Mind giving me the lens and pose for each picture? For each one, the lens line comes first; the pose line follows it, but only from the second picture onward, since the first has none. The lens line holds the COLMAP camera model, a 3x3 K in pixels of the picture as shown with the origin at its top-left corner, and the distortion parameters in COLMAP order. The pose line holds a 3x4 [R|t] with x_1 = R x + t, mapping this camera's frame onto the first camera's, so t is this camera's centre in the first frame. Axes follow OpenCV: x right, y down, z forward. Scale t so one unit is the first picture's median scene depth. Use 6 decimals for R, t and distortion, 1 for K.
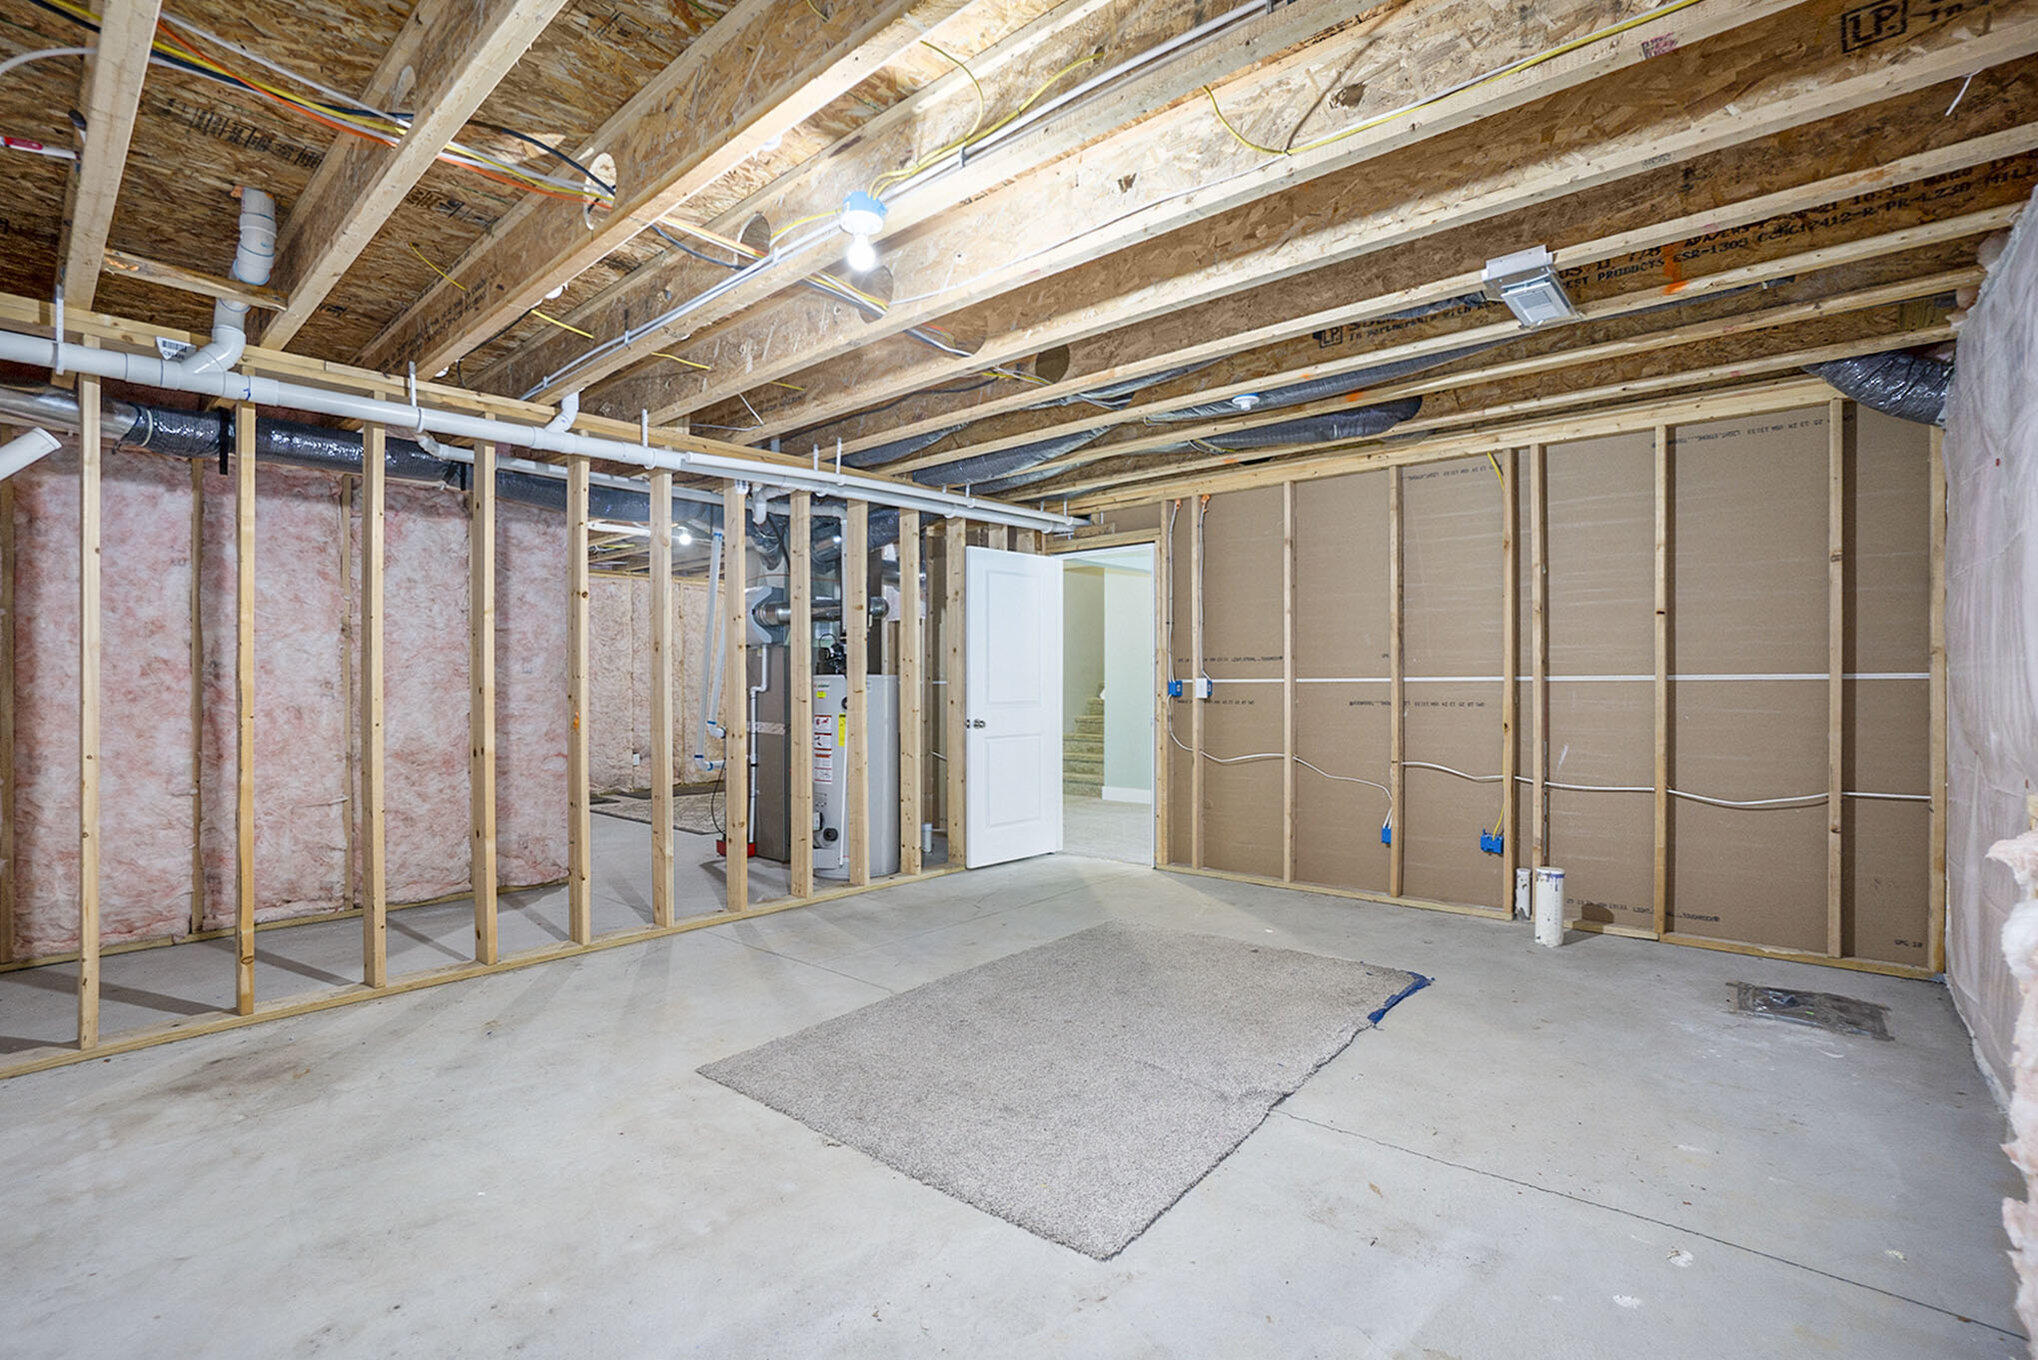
lens RADIAL K [[916.1, 0, 1018.2], [0, 916.1, 679.9], [0, 0, 1]] dist [-0.040203, 0.003207]
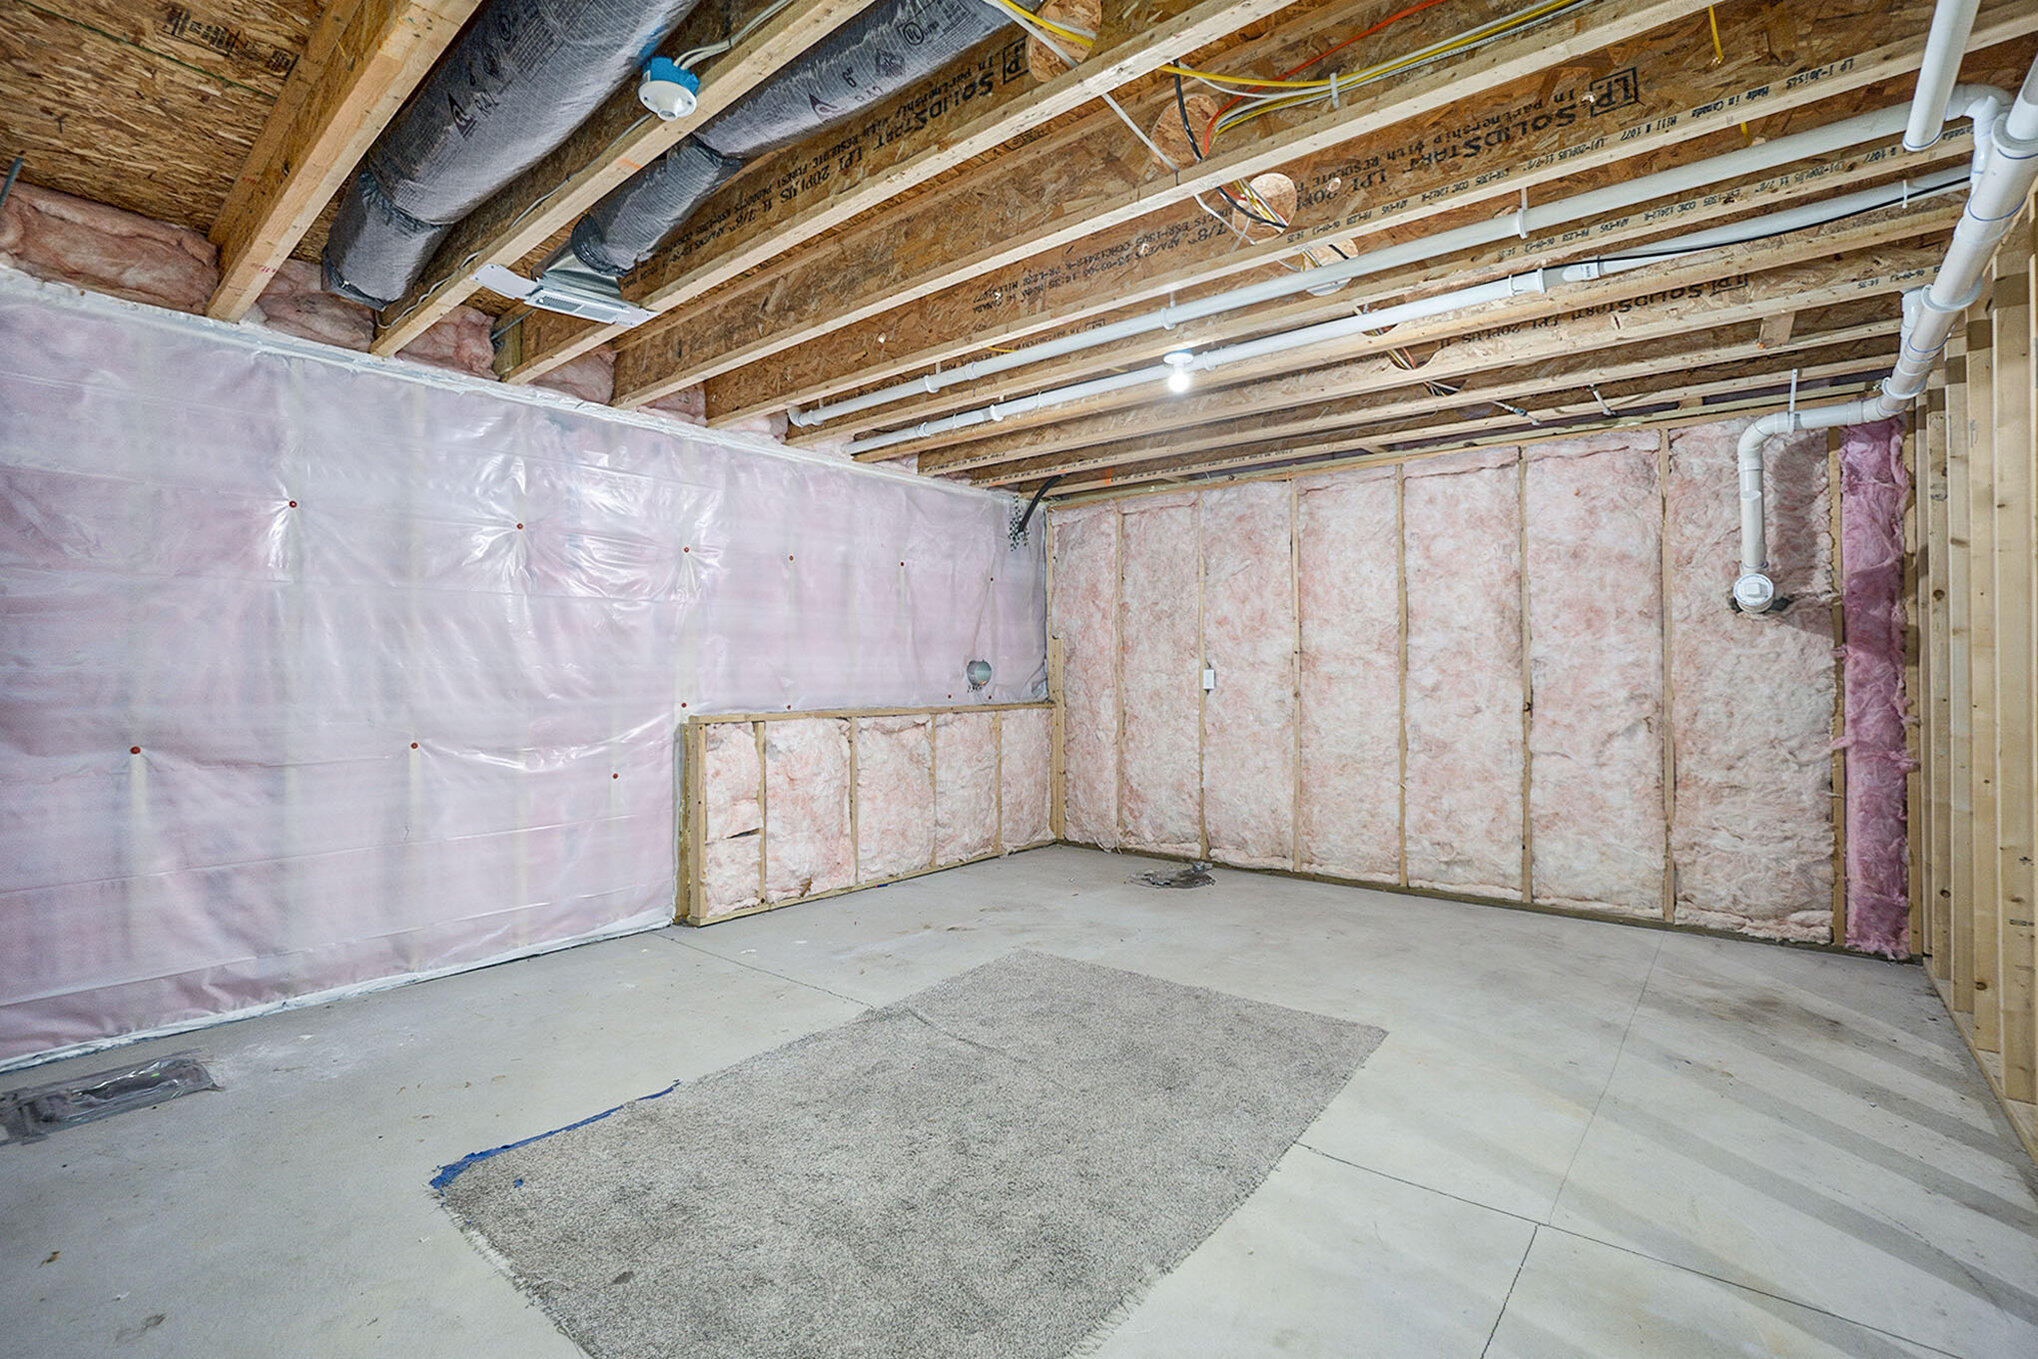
lens RADIAL K [[916.1, 0, 1019.1], [0, 916.1, 673.8], [0, 0, 1]] dist [-0.040203, 0.003207]
pose [[-0.999663, 0.005945, -0.025277, 0.110152], [0.005978, 0.999981, -0.001223, 0.004897], [0.025269, -0.001374, -0.999680, 2.130606]]
